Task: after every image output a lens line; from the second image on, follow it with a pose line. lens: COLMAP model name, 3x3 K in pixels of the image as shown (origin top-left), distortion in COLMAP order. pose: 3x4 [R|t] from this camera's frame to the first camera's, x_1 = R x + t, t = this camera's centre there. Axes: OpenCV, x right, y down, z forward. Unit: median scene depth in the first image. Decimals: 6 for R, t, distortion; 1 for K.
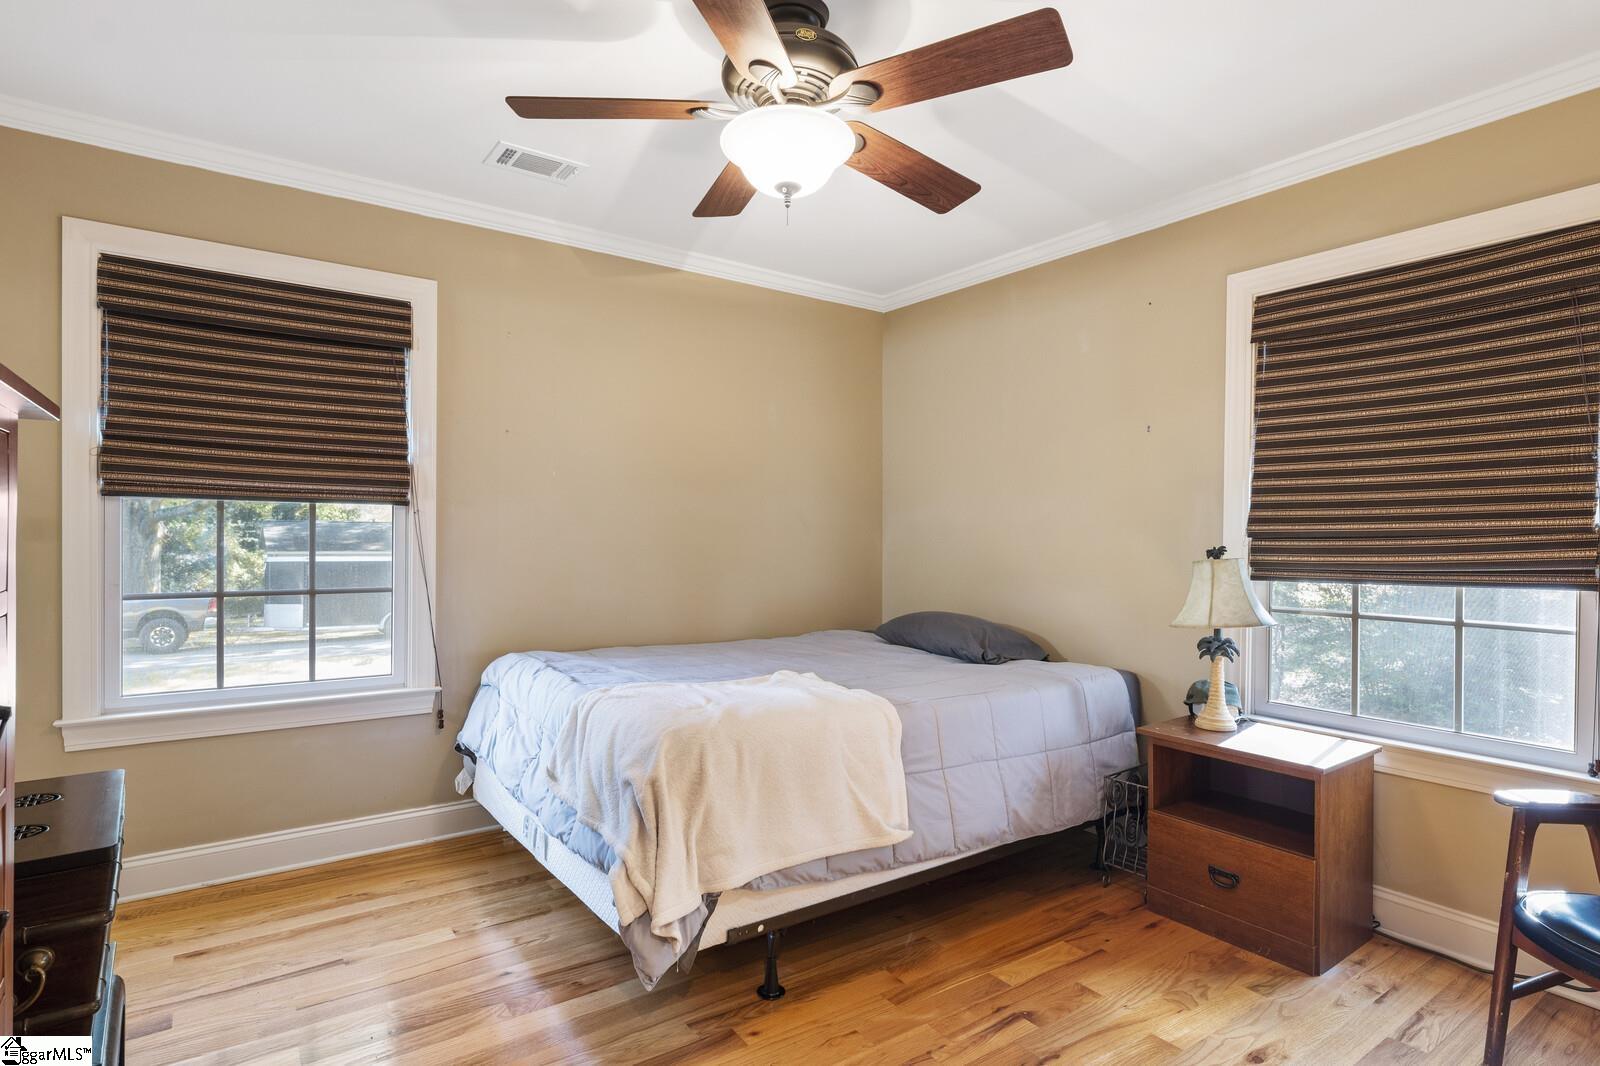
lens RADIAL K [[804.8, 0, 800.0], [0, 804.8, 533.0], [0, 0, 1]] dist [-0.013907, 0.000053]
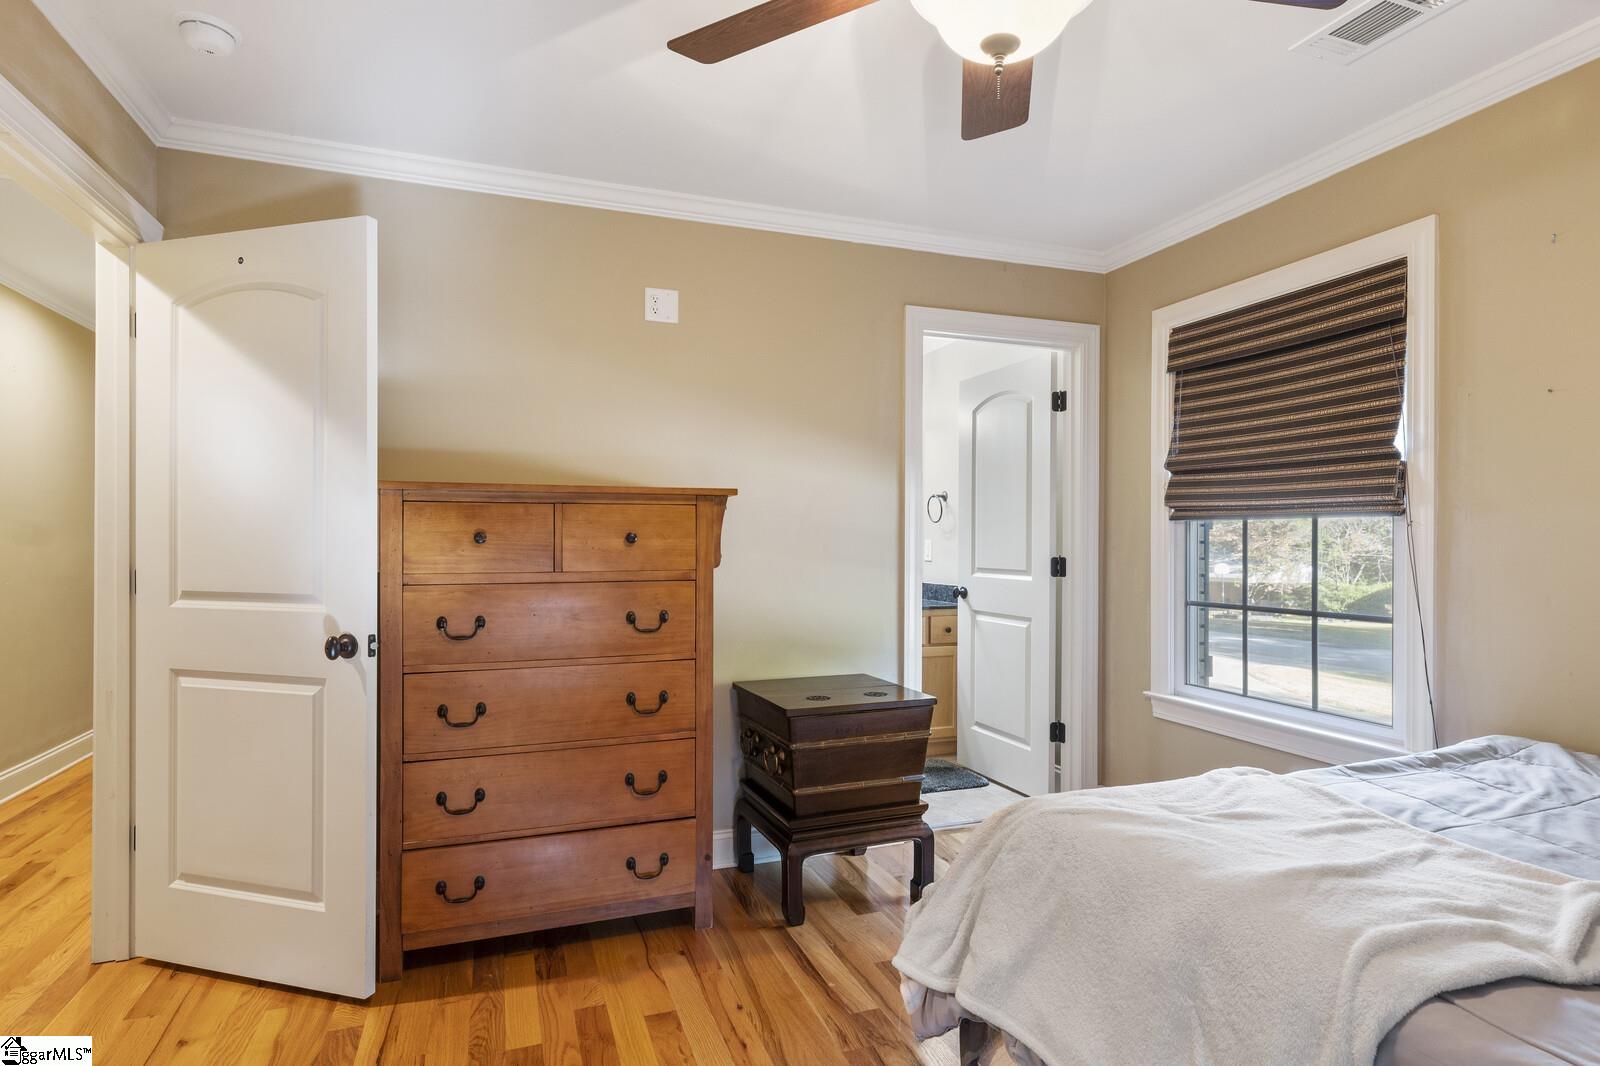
lens RADIAL K [[804.8, 0, 800.0], [0, 804.8, 533.0], [0, 0, 1]] dist [-0.013907, 0.000053]
pose [[-0.244152, -0.018471, -0.969561, 0.419496], [-0.001723, 0.999825, -0.018614, -0.001805], [0.969735, -0.002875, -0.244141, 0.624980]]
